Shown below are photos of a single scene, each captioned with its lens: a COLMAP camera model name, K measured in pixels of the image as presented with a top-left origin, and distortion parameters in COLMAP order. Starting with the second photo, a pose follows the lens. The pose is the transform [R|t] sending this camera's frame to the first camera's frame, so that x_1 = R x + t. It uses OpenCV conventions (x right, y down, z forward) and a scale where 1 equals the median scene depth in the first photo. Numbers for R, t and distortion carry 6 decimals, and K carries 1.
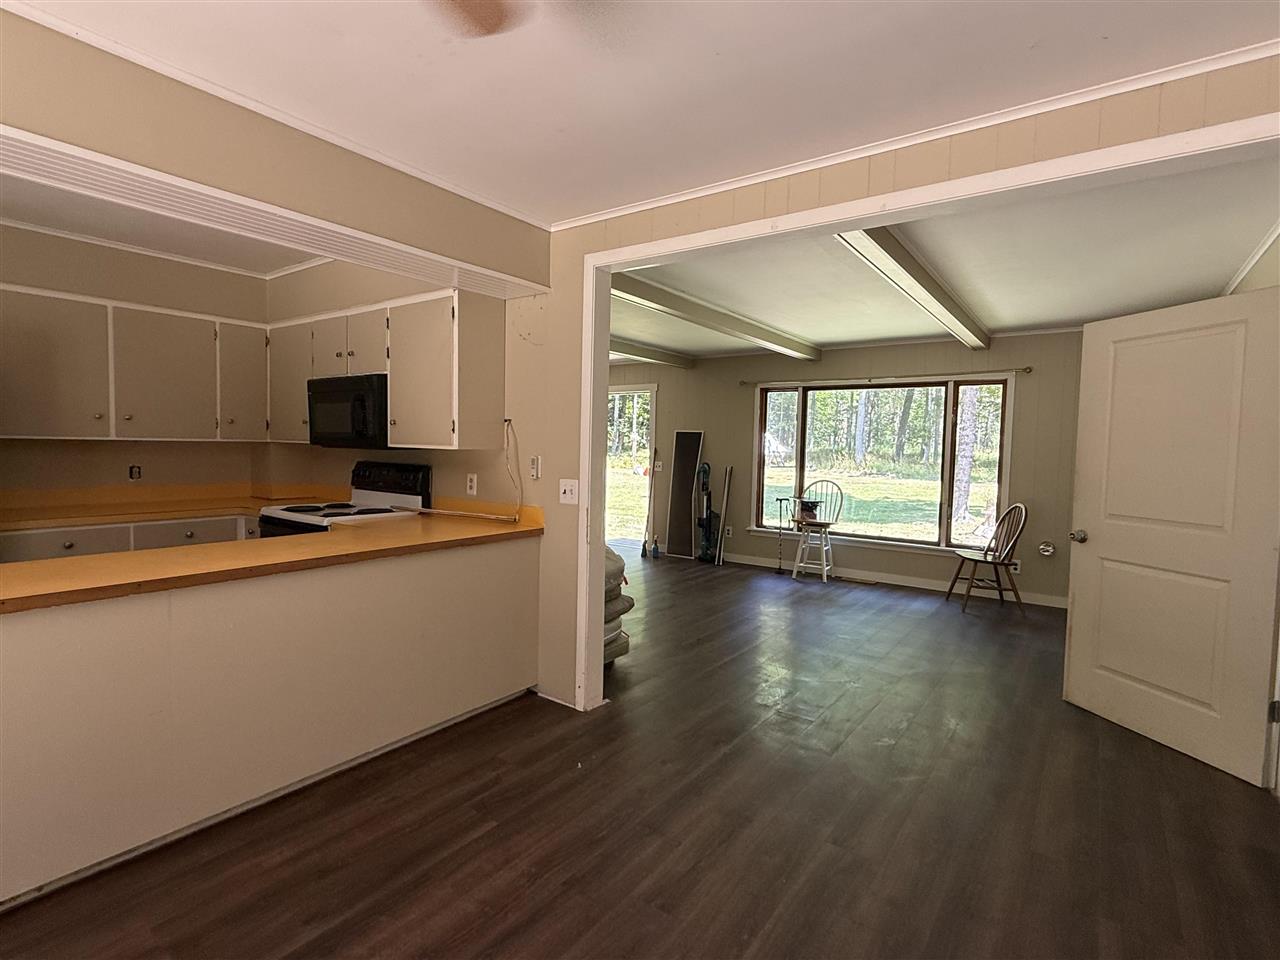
lens RADIAL K [[632.6, 0, 637.2], [0, 632.6, 479.8], [0, 0, 1]] dist [-0.003083, 0.001805]
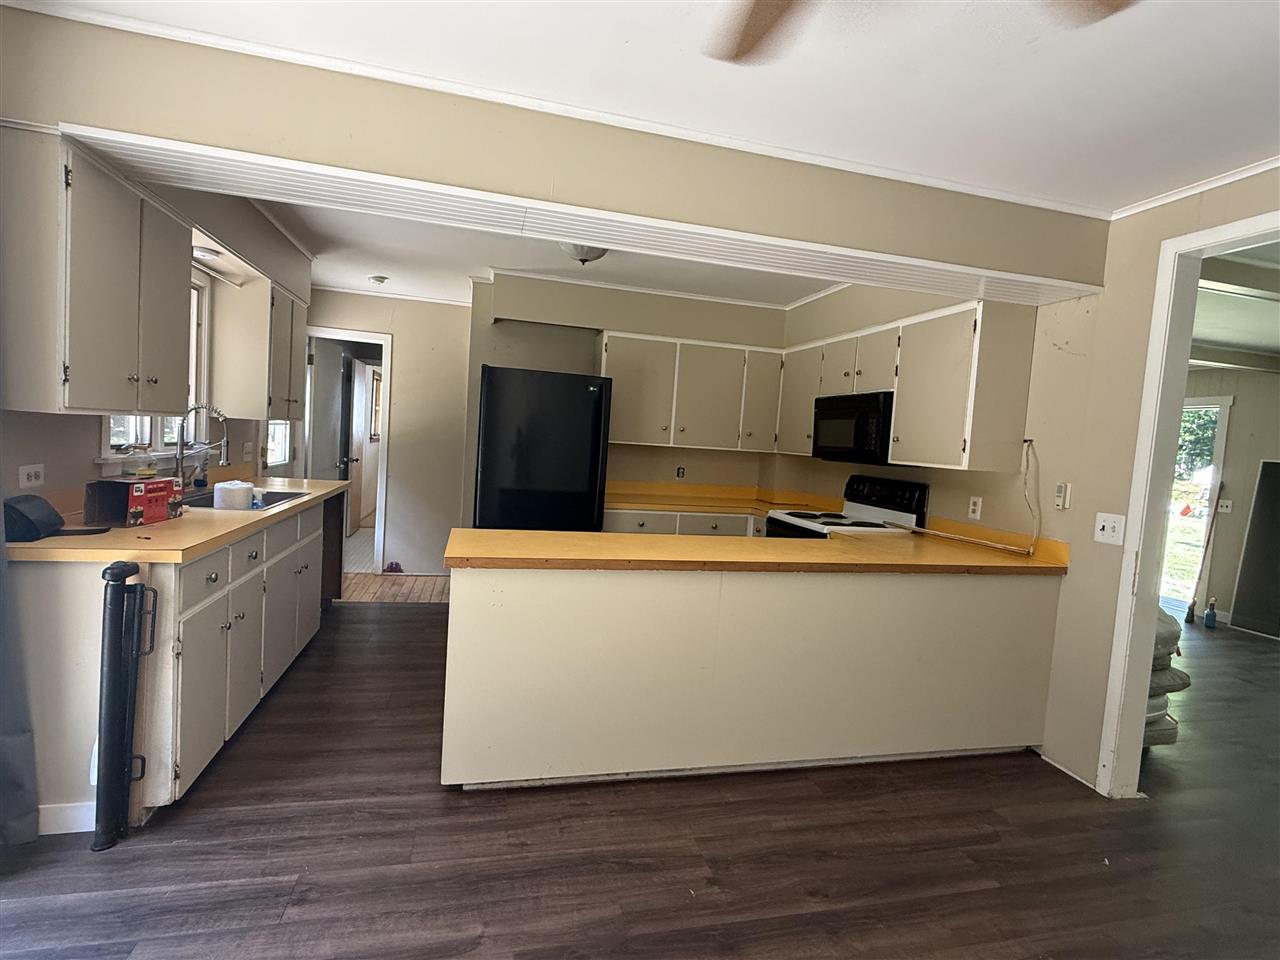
lens RADIAL K [[632.6, 0, 641.4], [0, 632.6, 480.5], [0, 0, 1]] dist [-0.003083, 0.001805]
pose [[0.766680, 0.069792, -0.638225, -0.048919], [-0.084110, 0.996425, 0.007924, 0.000761], [0.636496, 0.047606, 0.769809, -0.032638]]
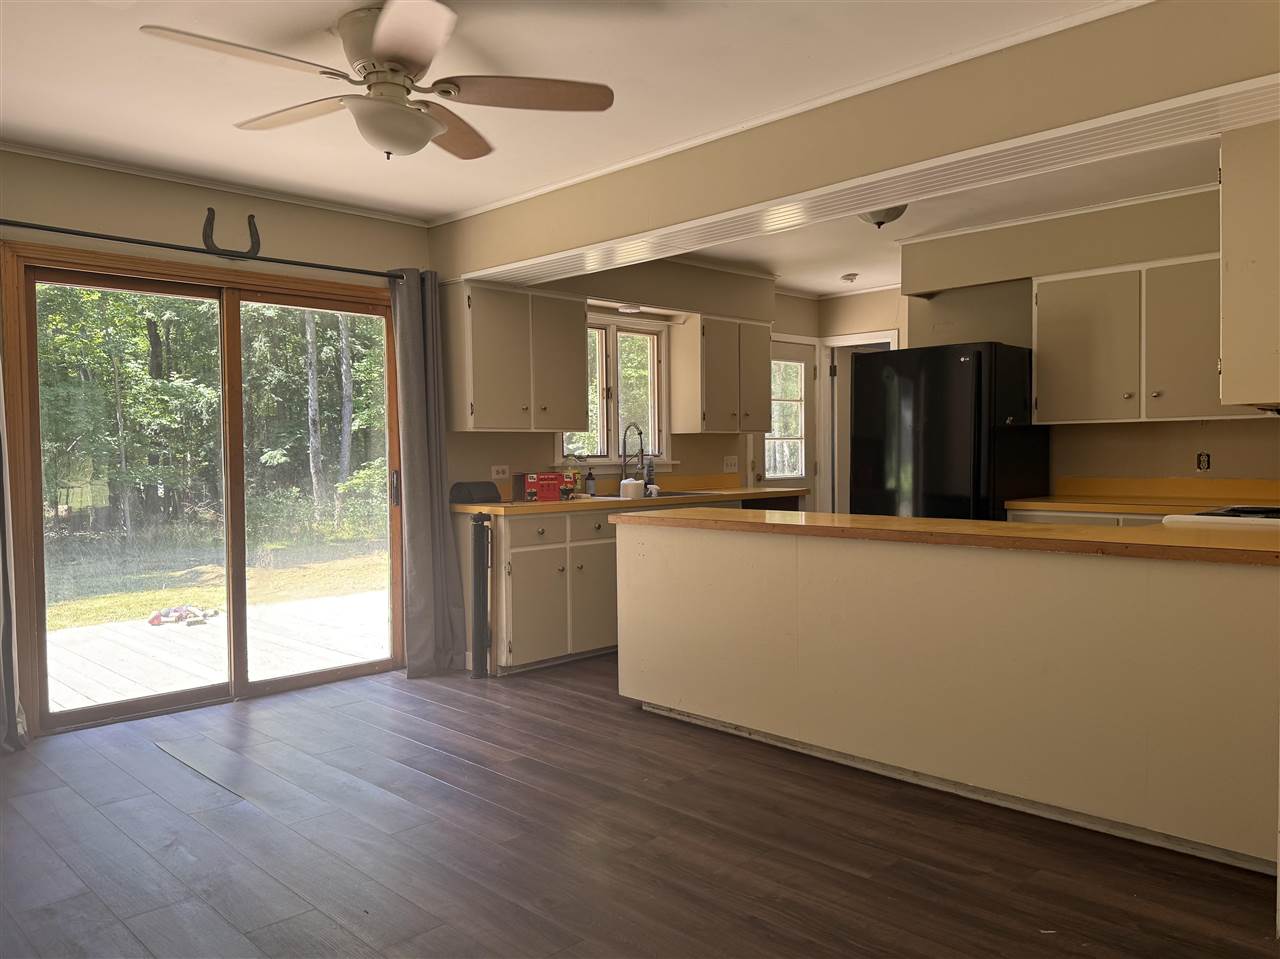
lens RADIAL K [[952.0, 0, 640.1], [0, 952.0, 477.4], [0, 0, 1]] dist [0.052673, -0.077868]
pose [[-0.168015, 0.003792, -0.985777, 0.623665], [-0.046575, 0.998845, 0.011780, 0.032006], [0.984684, 0.047892, -0.167644, 0.567650]]
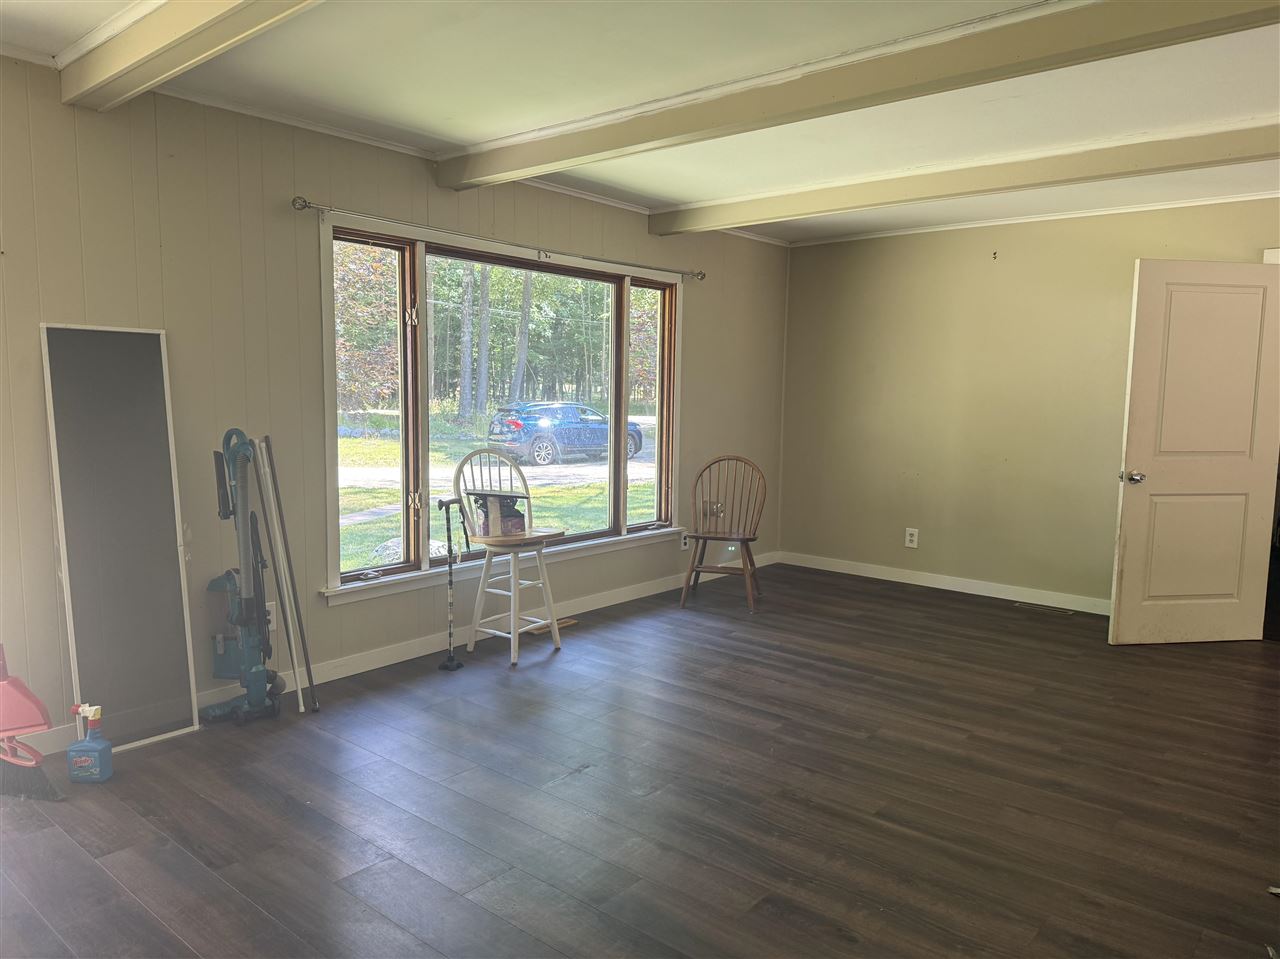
lens RADIAL K [[897.7, 0, 640.6], [0, 897.7, 484.3], [0, 0, 1]] dist [0.034914, -0.031163]
pose [[0.070025, -0.124535, 0.989741, -0.729692], [0.041287, 0.991688, 0.121859, -0.100329], [-0.996690, 0.032330, 0.074585, 1.601773]]
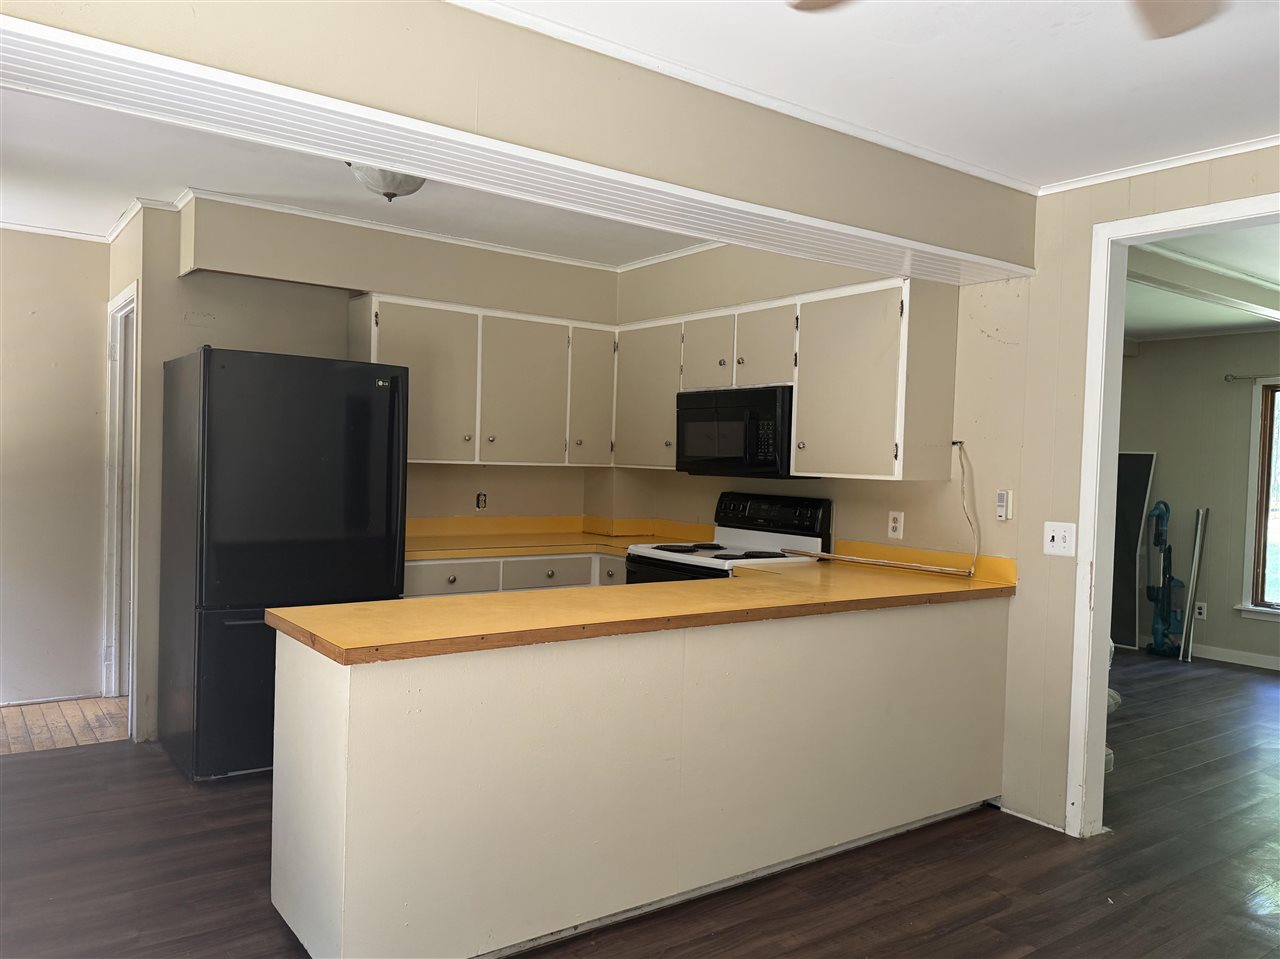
lens RADIAL K [[952.0, 0, 636.4], [0, 952.0, 488.4], [0, 0, 1]] dist [0.052673, -0.077868]
pose [[0.950905, 0.014562, -0.309140, -0.211794], [-0.025075, 0.999233, -0.030061, 0.005352], [0.308465, 0.036337, 0.950541, -0.212712]]
